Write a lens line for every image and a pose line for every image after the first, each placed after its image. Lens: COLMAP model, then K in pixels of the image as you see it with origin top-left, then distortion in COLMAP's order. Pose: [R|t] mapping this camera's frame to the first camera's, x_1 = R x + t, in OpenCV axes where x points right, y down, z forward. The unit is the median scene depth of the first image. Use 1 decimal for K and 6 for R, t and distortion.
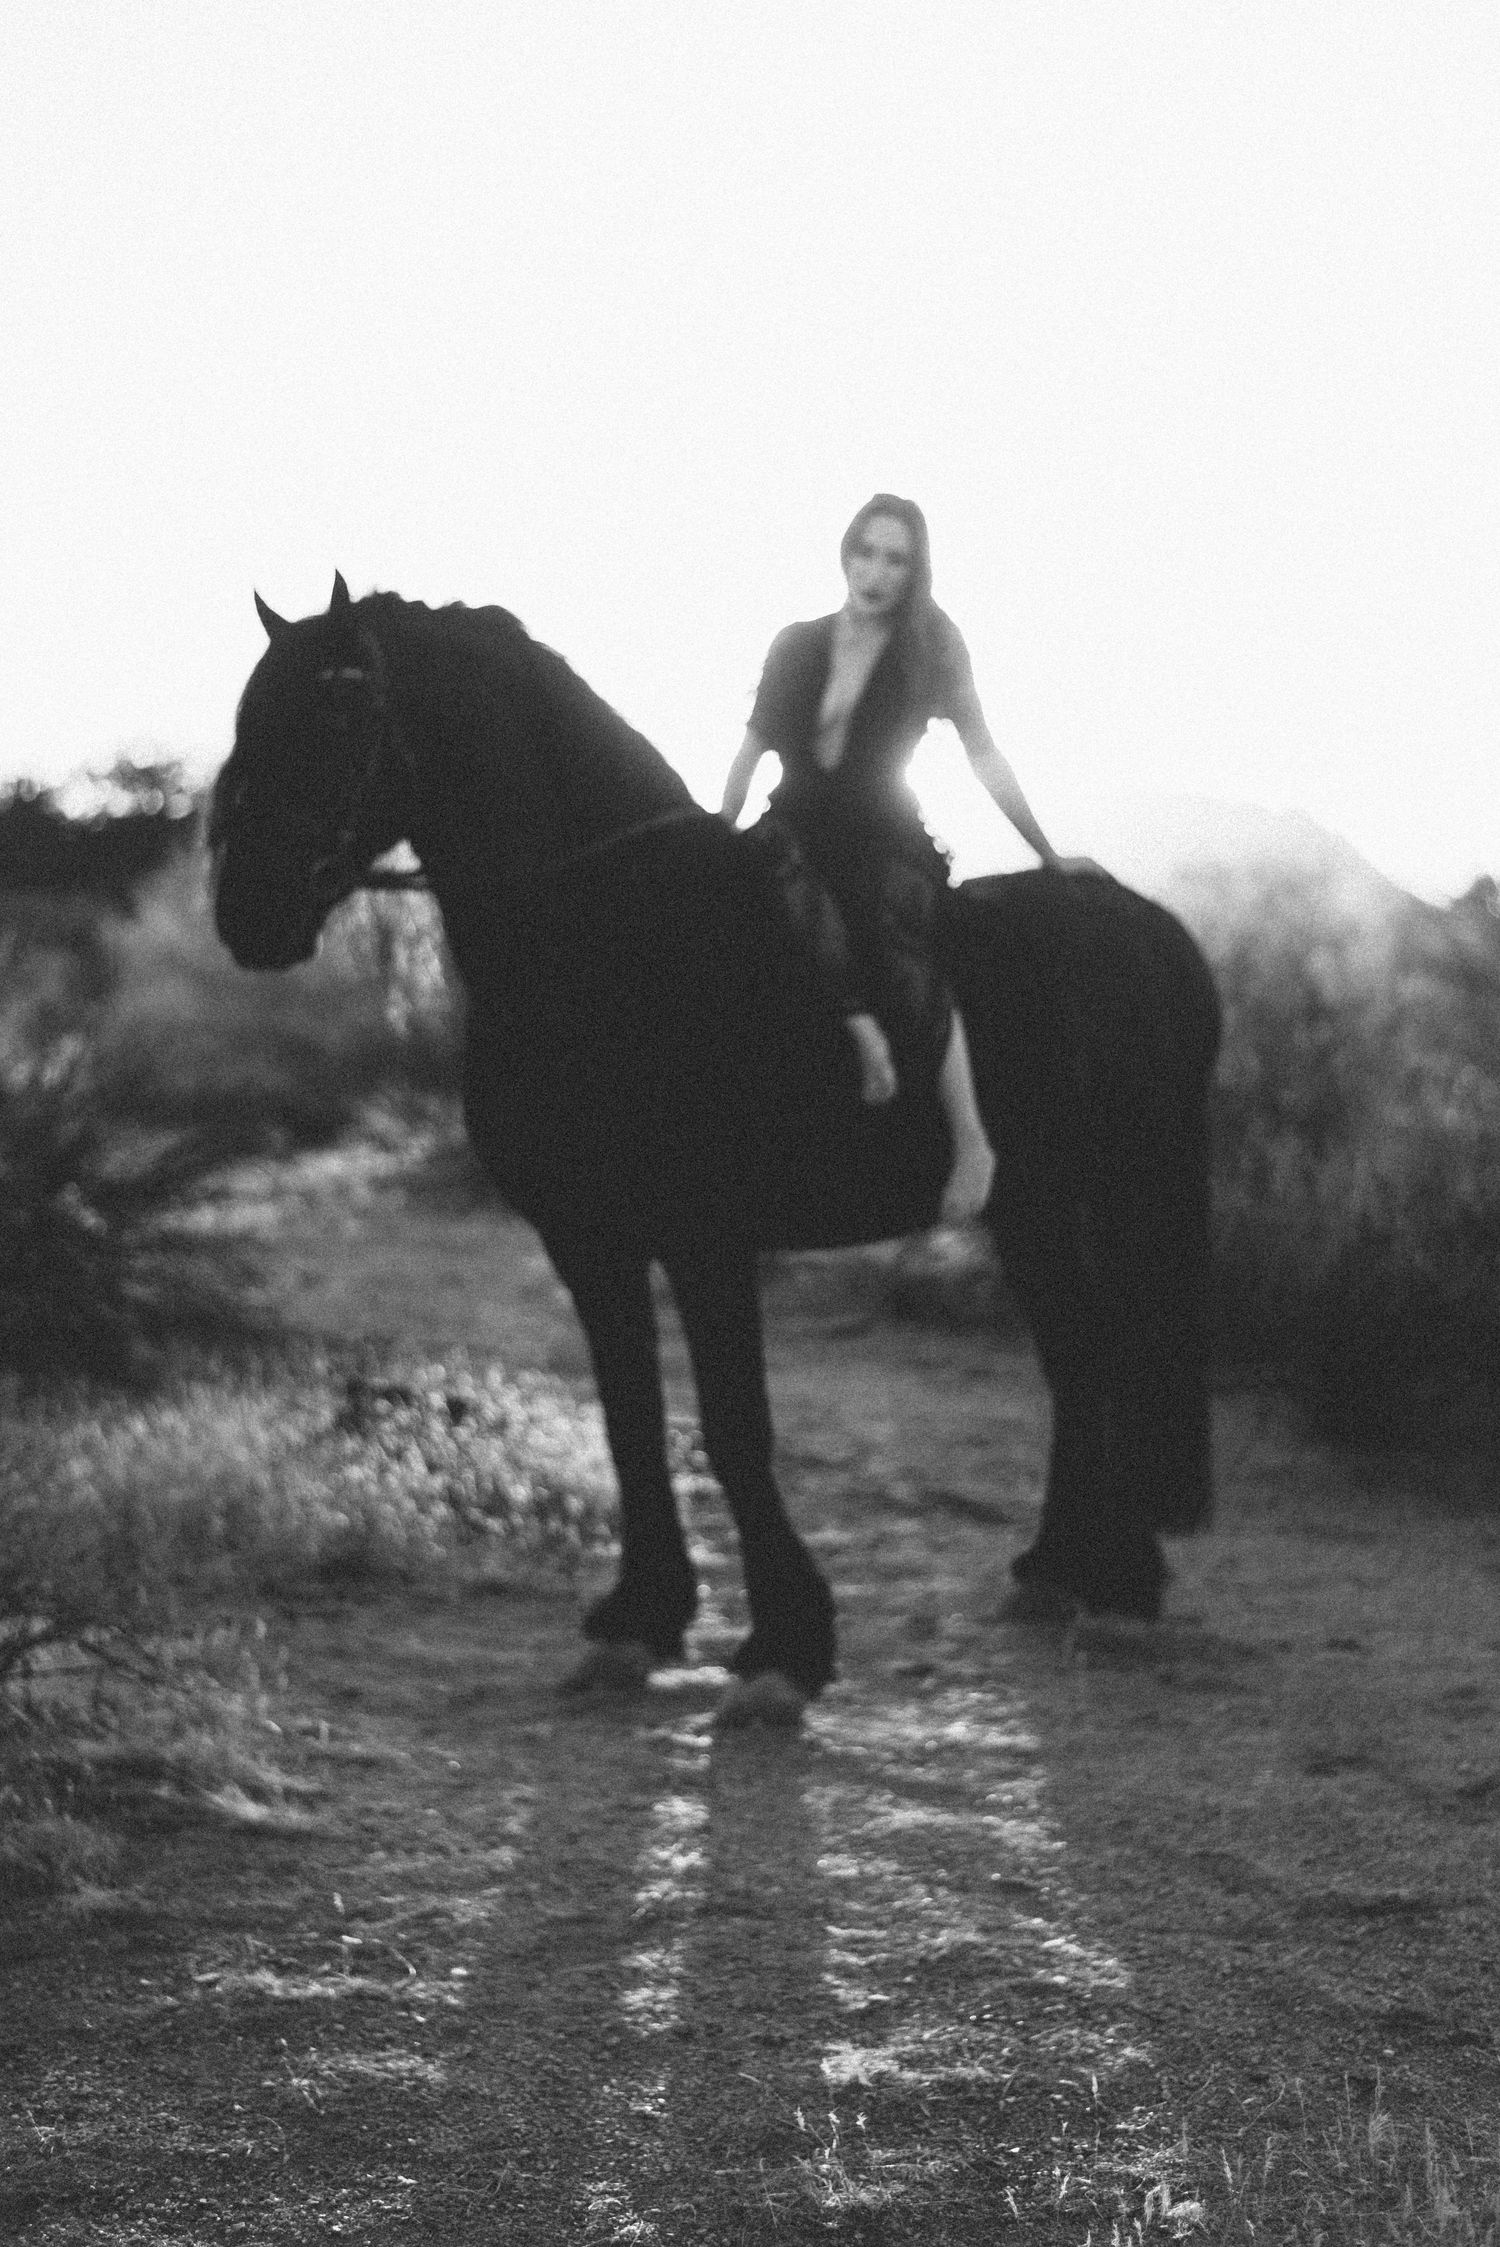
lens RADIAL K [[3397.7, 0, 751.4], [0, 3397.7, 1120.8], [0, 0, 1]] dist [0.034242, 0.000000]
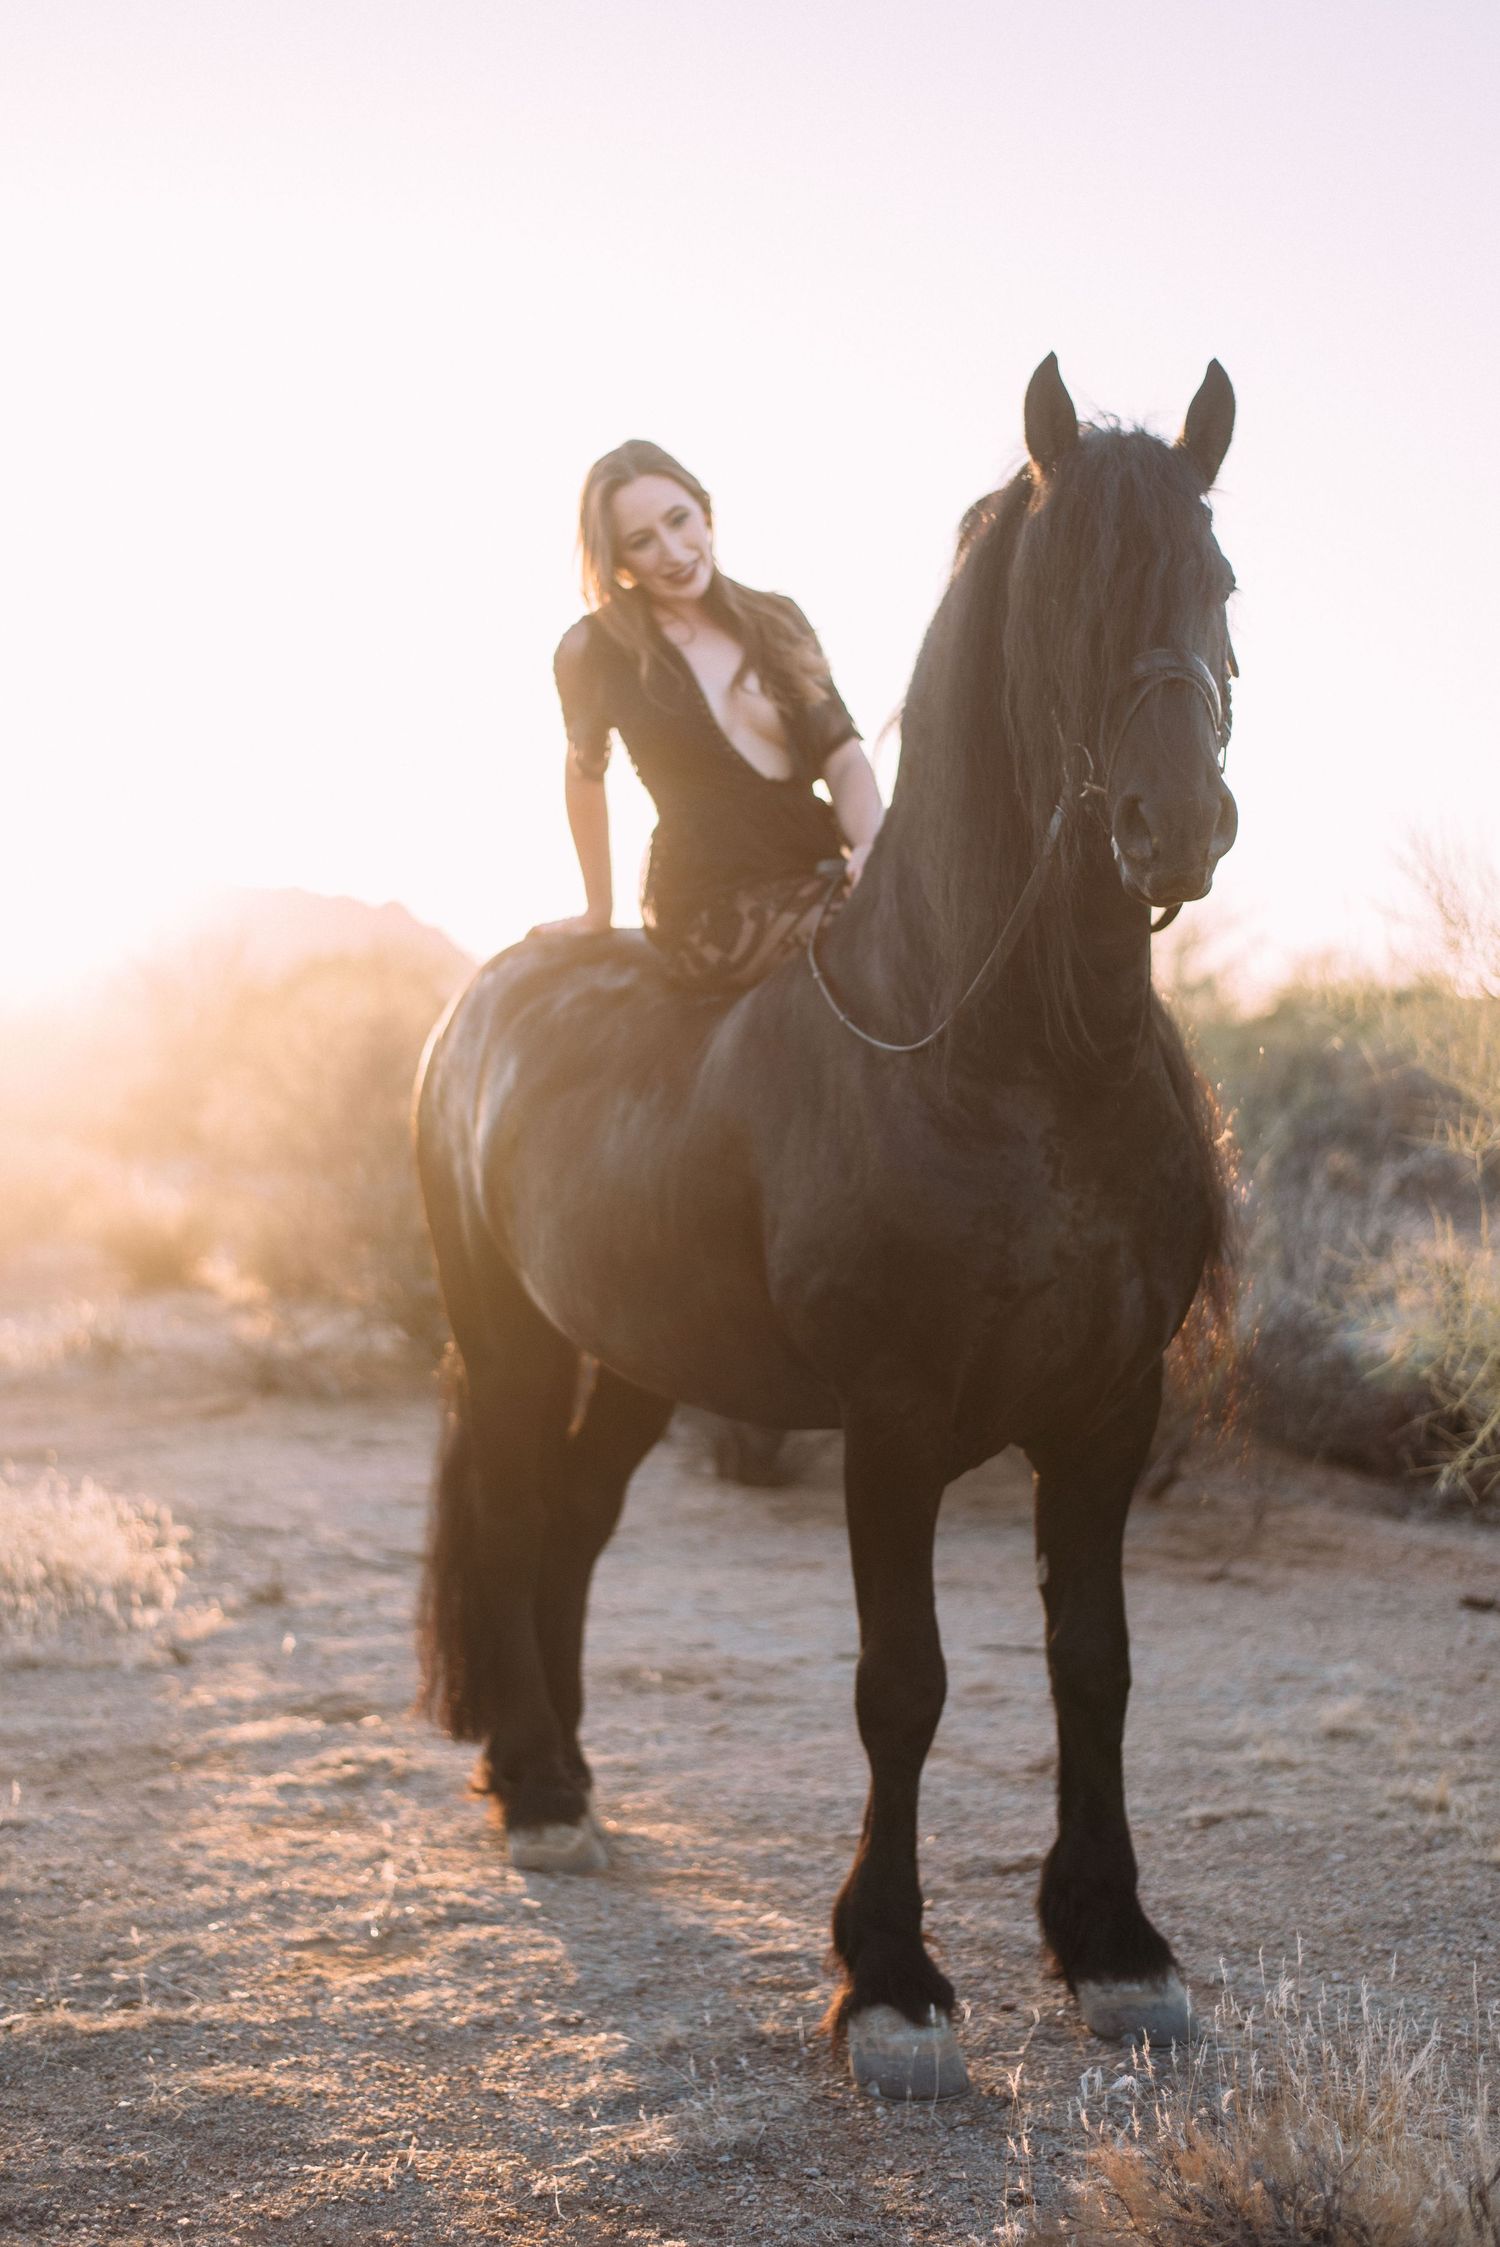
lens RADIAL K [[3397.7, 0, 747.6], [0, 3397.7, 1125.1], [0, 0, 1]] dist [0.034242, 0.000000]
pose [[0.960531, -0.023948, 0.277141, -0.207395], [0.031372, 0.999257, -0.022384, 0.007961], [-0.276400, 0.030195, 0.960568, -0.065839]]
